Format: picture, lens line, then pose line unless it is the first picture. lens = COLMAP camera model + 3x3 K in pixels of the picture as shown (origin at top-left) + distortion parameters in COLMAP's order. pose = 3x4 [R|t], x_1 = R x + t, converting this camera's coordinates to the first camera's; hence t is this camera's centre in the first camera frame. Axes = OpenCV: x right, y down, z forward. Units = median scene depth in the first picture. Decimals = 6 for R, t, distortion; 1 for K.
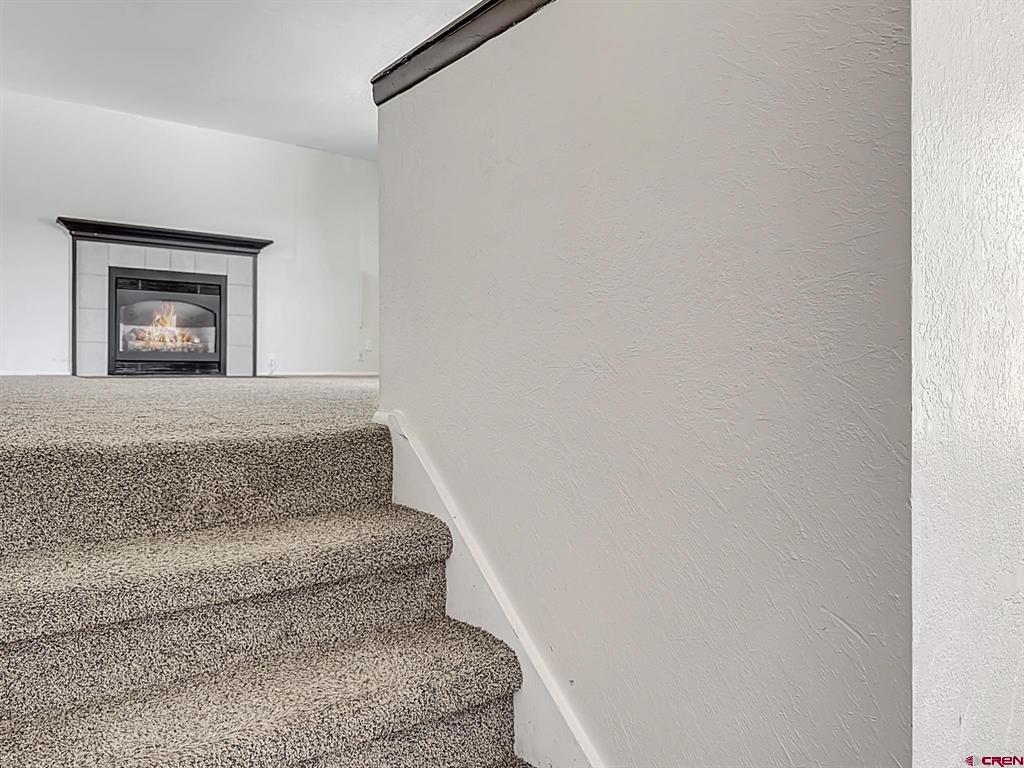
lens RADIAL K [[731.4, 0, 502.2], [0, 731.4, 380.3], [0, 0, 1]] dist [0.040128, -0.038376]
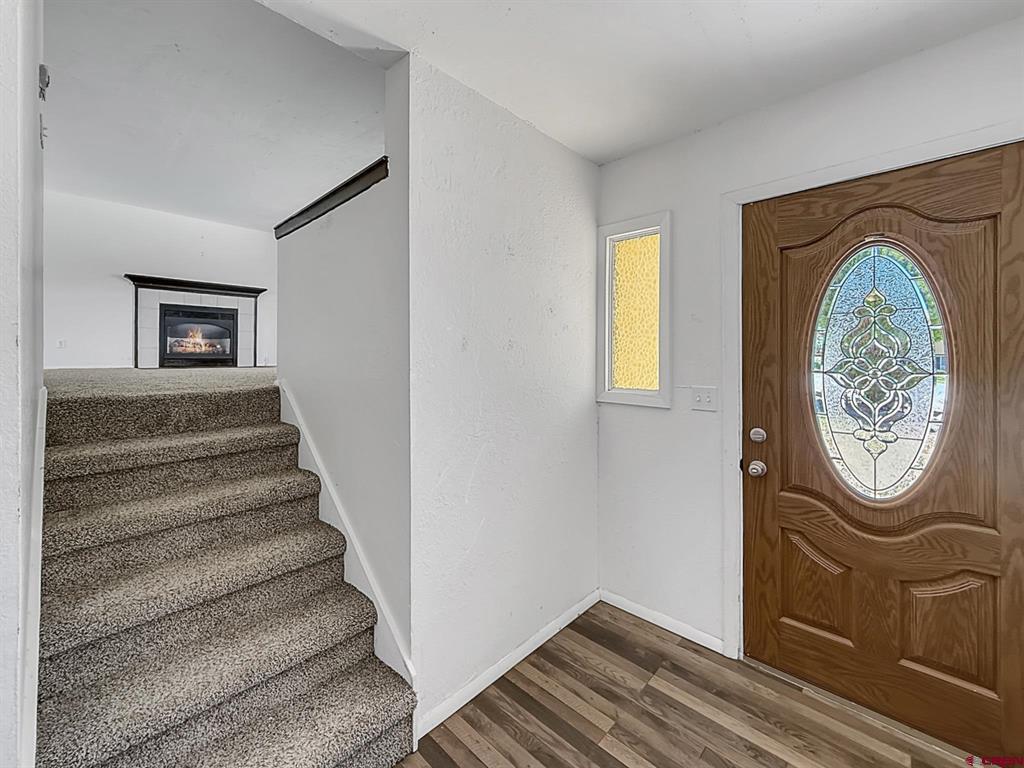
lens RADIAL K [[436.9, 0, 521.7], [0, 436.9, 360.5], [0, 0, 1]] dist [0.005245, -0.000944]
pose [[0.984414, -0.011633, 0.175483, 0.111907], [0.014578, 0.999774, -0.015500, 0.005259], [-0.175263, 0.017817, 0.984360, -0.141759]]
